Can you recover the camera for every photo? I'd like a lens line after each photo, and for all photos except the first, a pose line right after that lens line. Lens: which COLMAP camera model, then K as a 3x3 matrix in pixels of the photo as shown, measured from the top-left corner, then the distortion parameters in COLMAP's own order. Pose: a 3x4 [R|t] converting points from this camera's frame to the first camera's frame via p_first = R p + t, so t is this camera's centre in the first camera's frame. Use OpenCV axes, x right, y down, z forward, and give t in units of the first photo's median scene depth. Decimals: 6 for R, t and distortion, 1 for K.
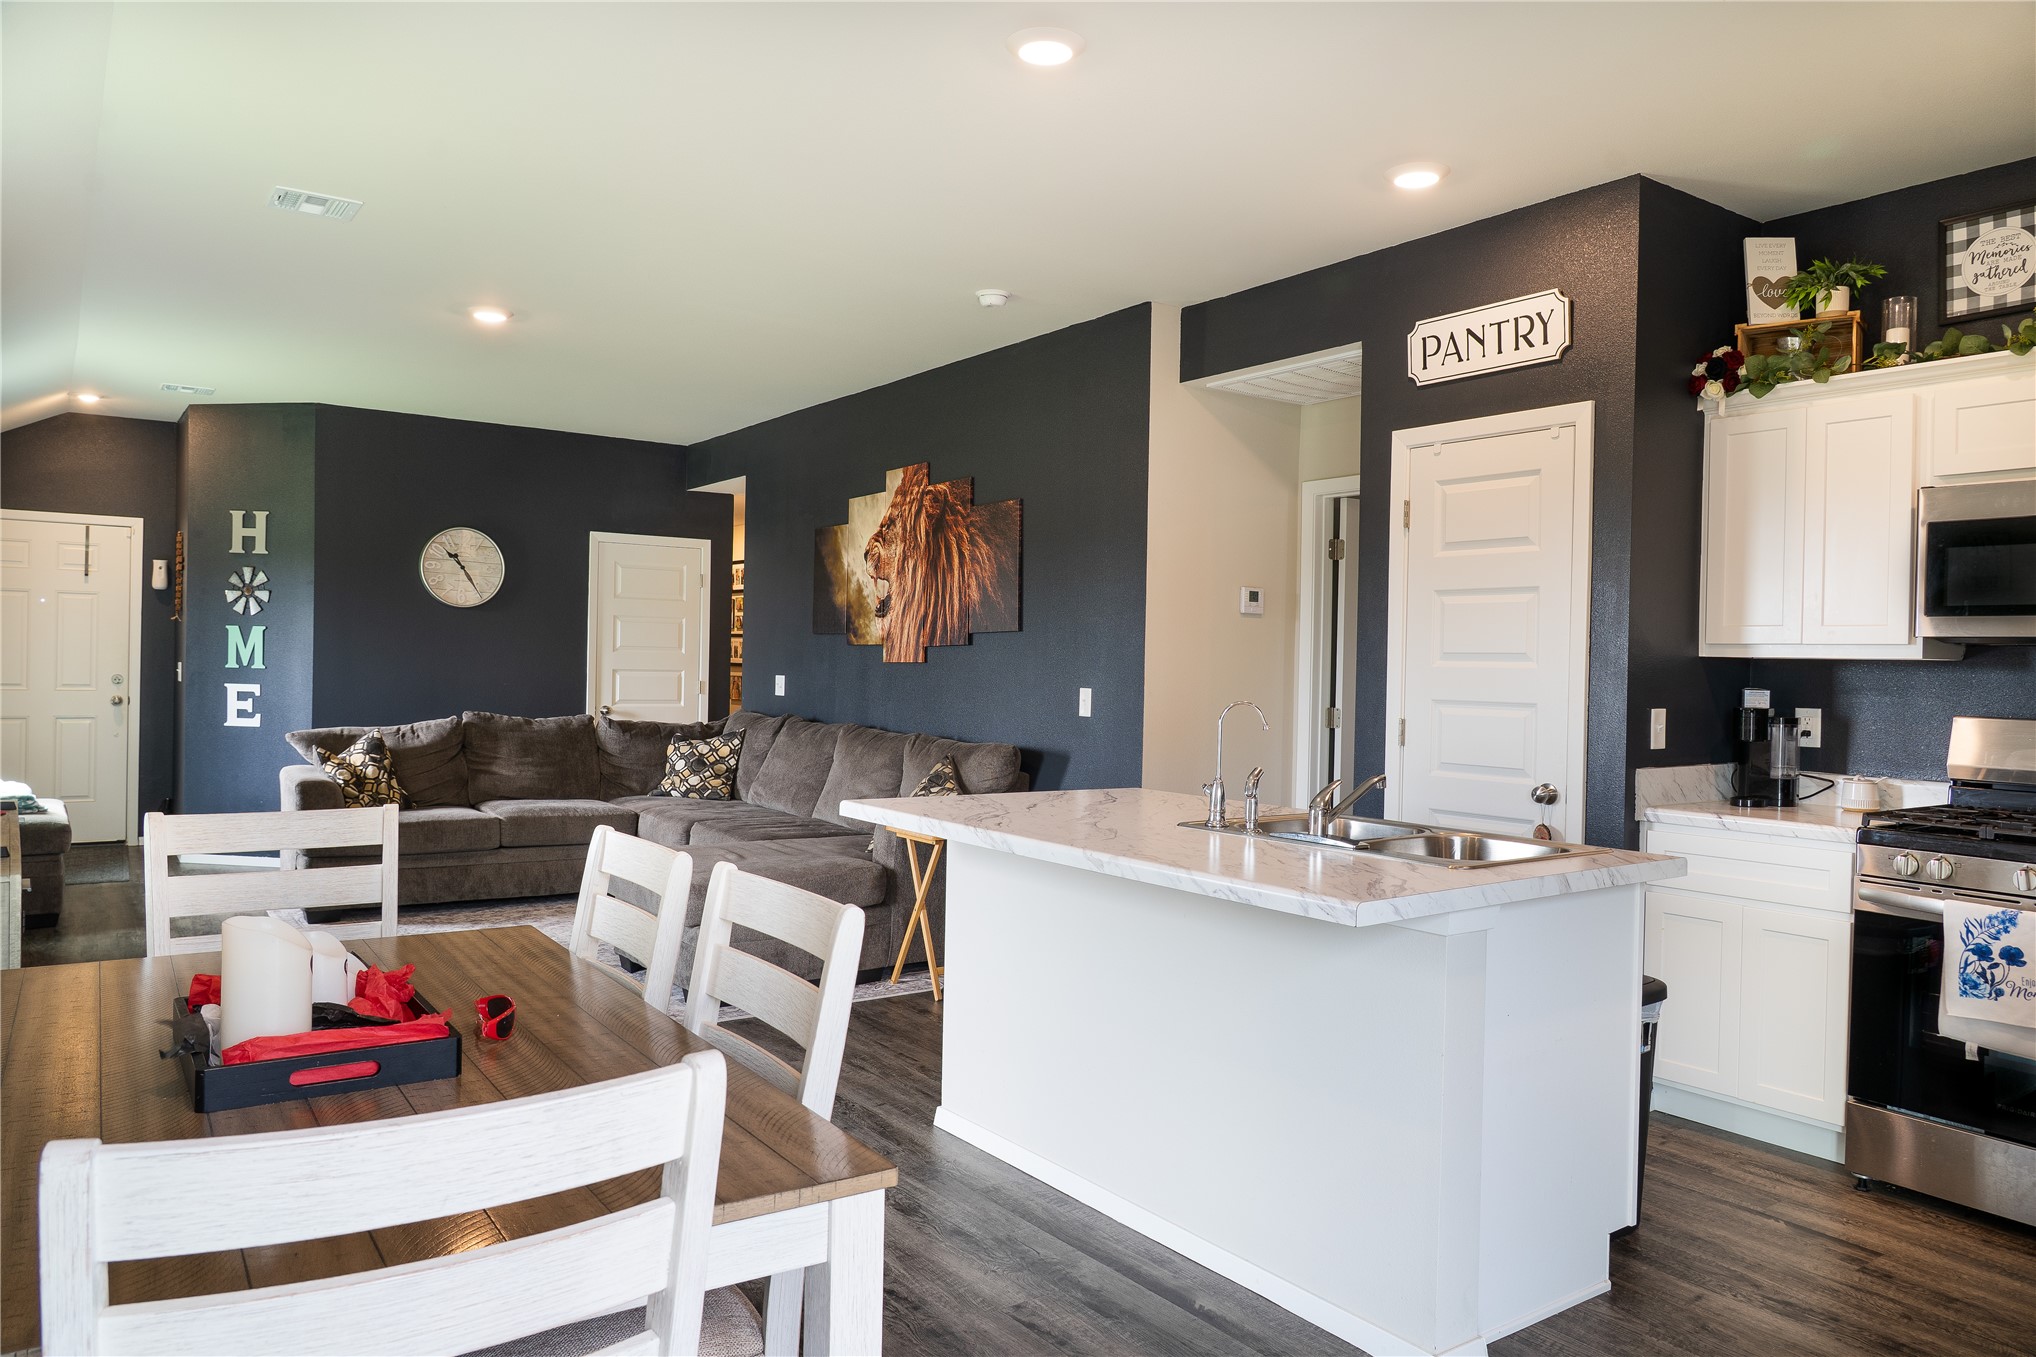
lens RADIAL K [[1386.7, 0, 1014.6], [0, 1386.7, 670.8], [0, 0, 1]] dist [-0.000725, 0.004332]
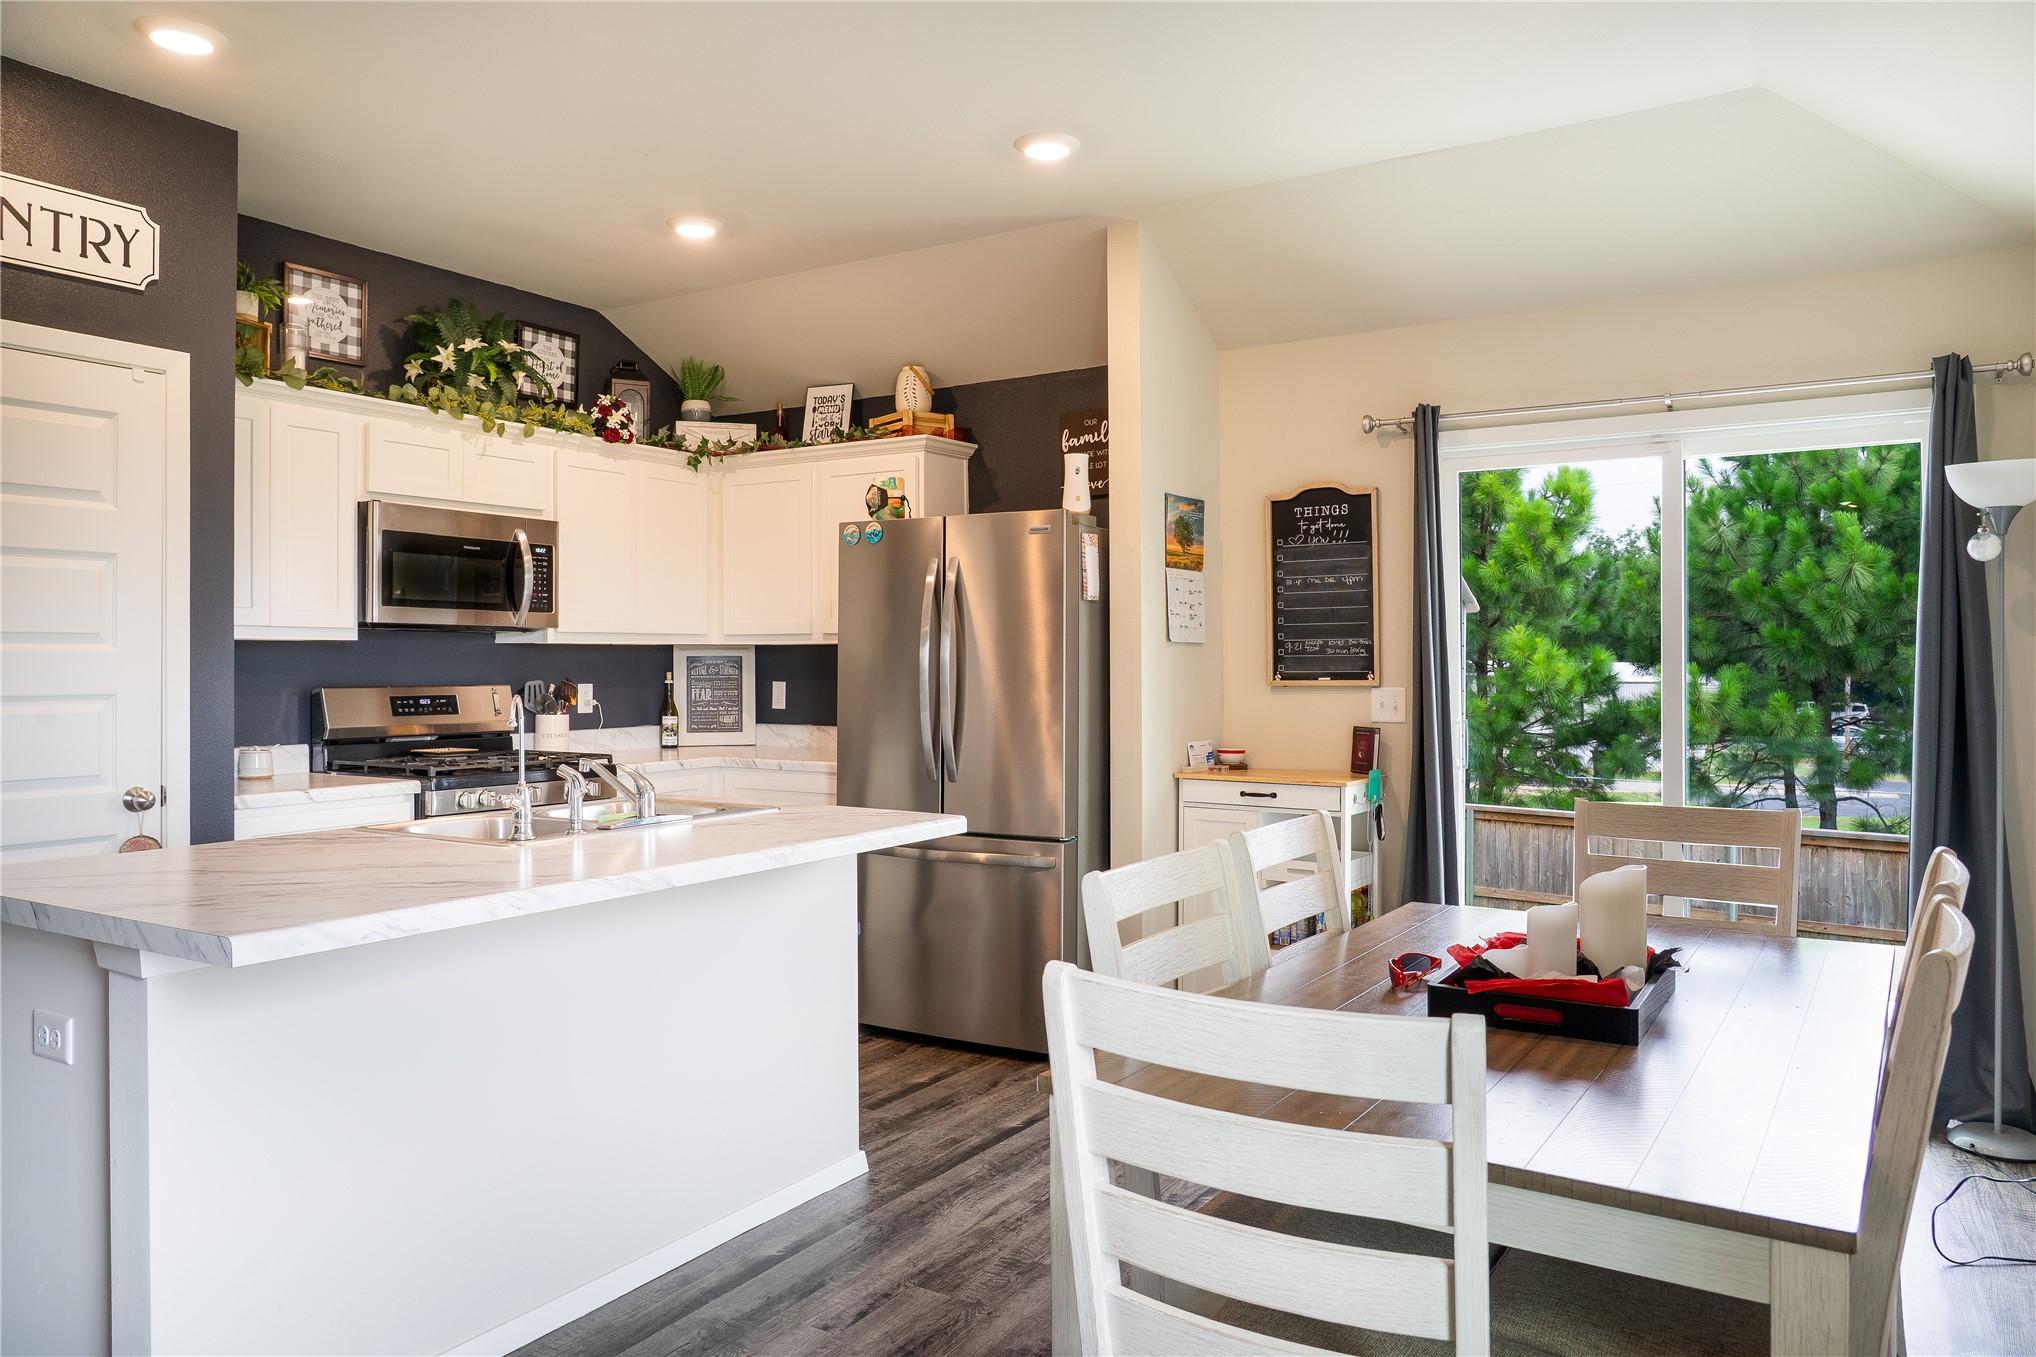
lens RADIAL K [[1388.0, 0, 1036.2], [0, 1388.0, 669.4], [0, 0, 1]] dist [-0.007829, 0.000477]
pose [[-0.399226, -0.023511, 0.916551, -0.416881], [-0.000130, 0.999673, 0.025586, -0.008471], [-0.916853, 0.010096, -0.399098, 0.564781]]
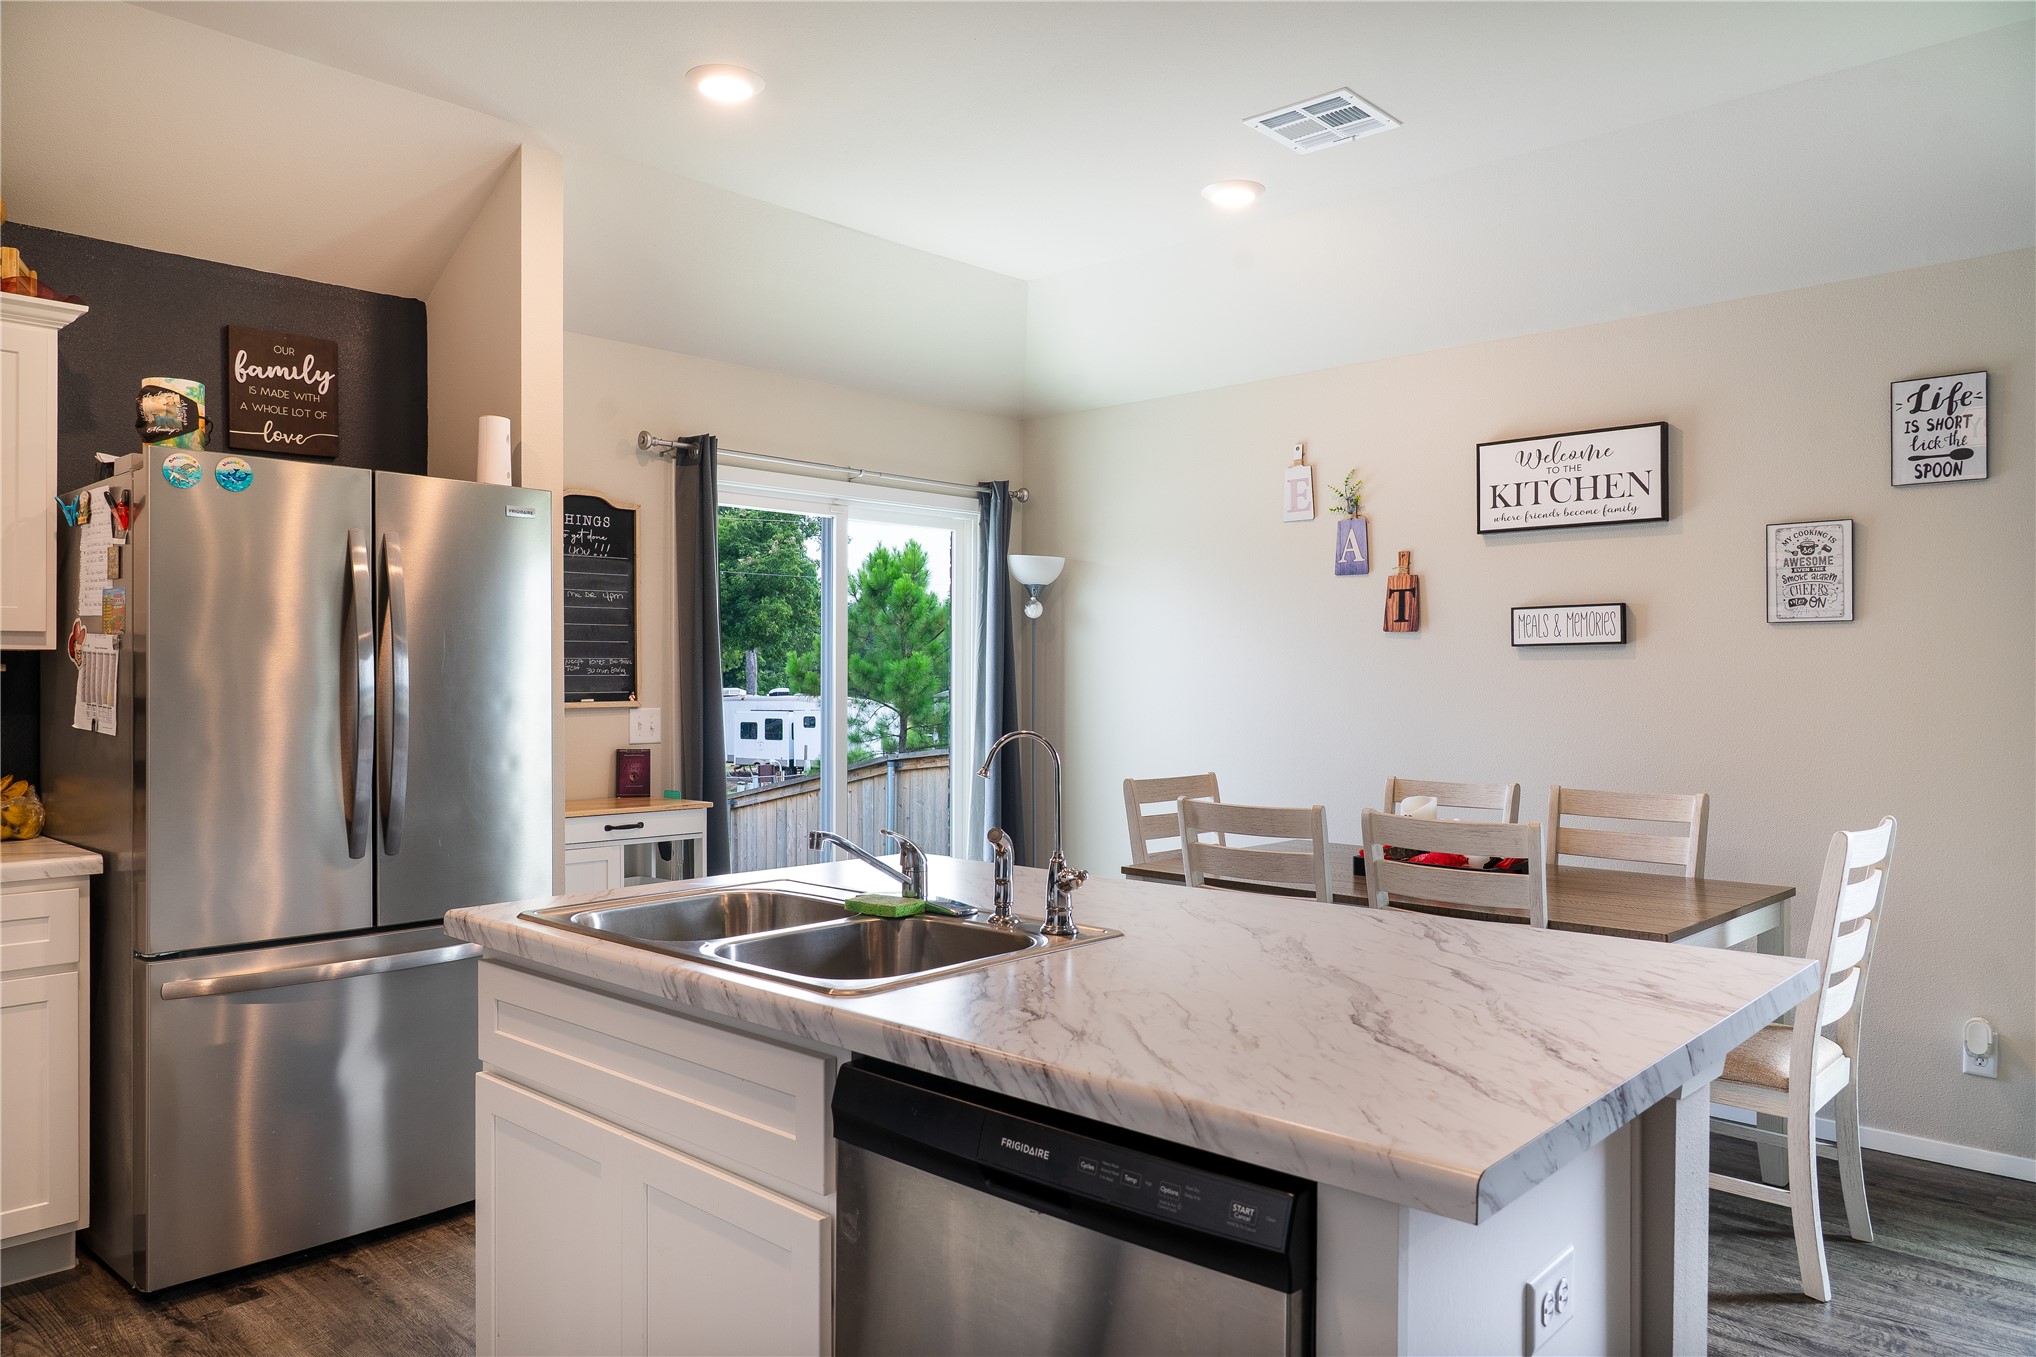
lens RADIAL K [[1386.7, 0, 1014.6], [0, 1386.7, 670.8], [0, 0, 1]] dist [-0.000725, 0.004332]
pose [[-0.977066, -0.020189, -0.211978, 0.161604], [-0.019884, 0.999796, -0.003569, -0.000779], [0.212007, 0.000728, -0.977268, 0.859640]]
